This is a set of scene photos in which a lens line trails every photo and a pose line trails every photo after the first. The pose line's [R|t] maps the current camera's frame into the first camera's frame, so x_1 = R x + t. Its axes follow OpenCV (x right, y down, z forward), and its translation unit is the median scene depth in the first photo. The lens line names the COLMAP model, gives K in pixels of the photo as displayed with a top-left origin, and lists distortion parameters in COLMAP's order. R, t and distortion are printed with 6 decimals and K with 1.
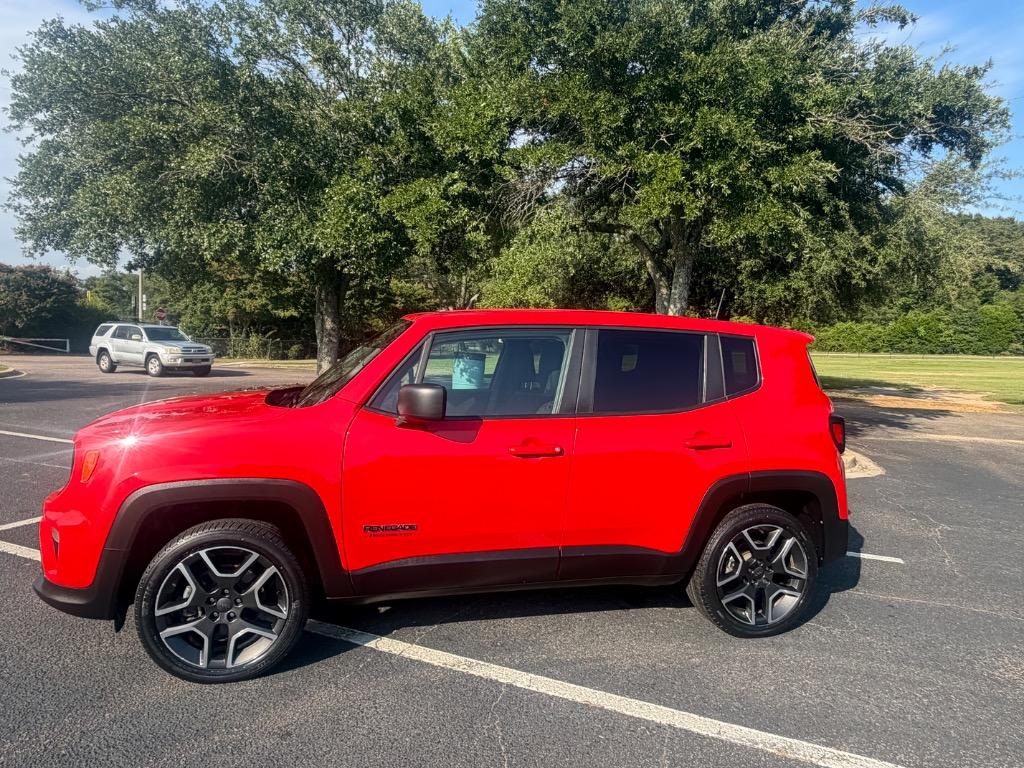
lens RADIAL K [[620.8, 0, 512.0], [0, 620.8, 384.0], [0, 0, 1]] dist [0.001677, -0.000356]
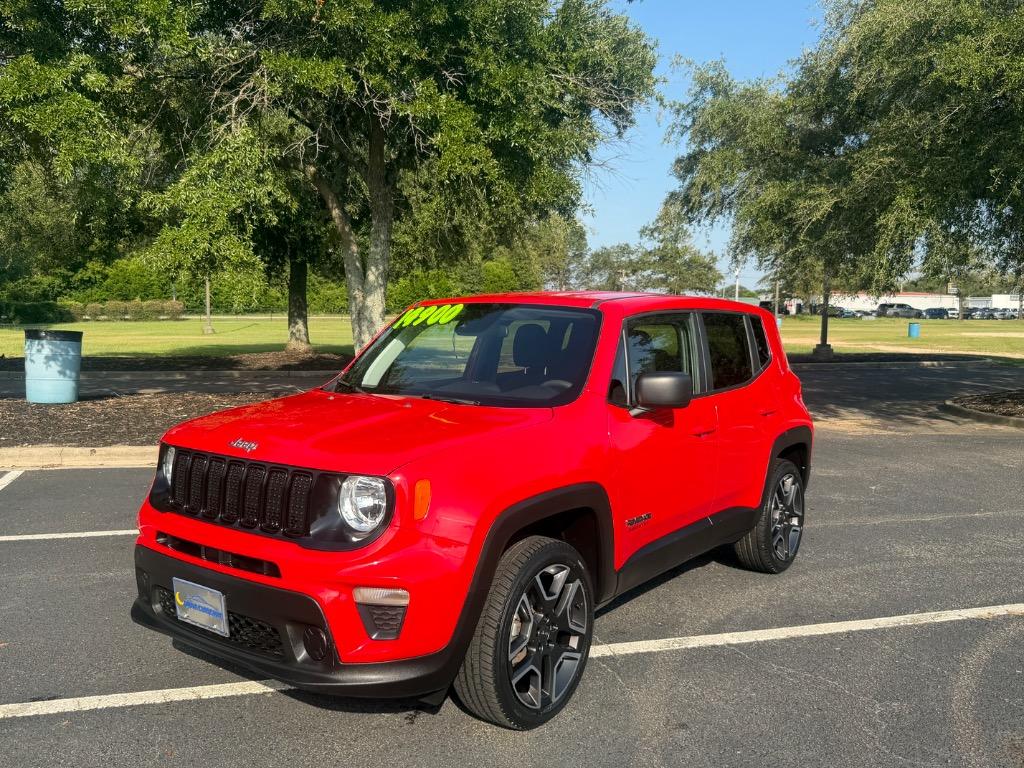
lens RADIAL K [[834.3, 0, 512.0], [0, 834.3, 384.0], [0, 0, 1]] dist [0.166516, -0.307459]
pose [[0.770749, -0.068071, 0.633492, -1.121671], [0.049268, 0.997667, 0.047260, -0.055694], [-0.635231, -0.005215, 0.772305, 0.085084]]
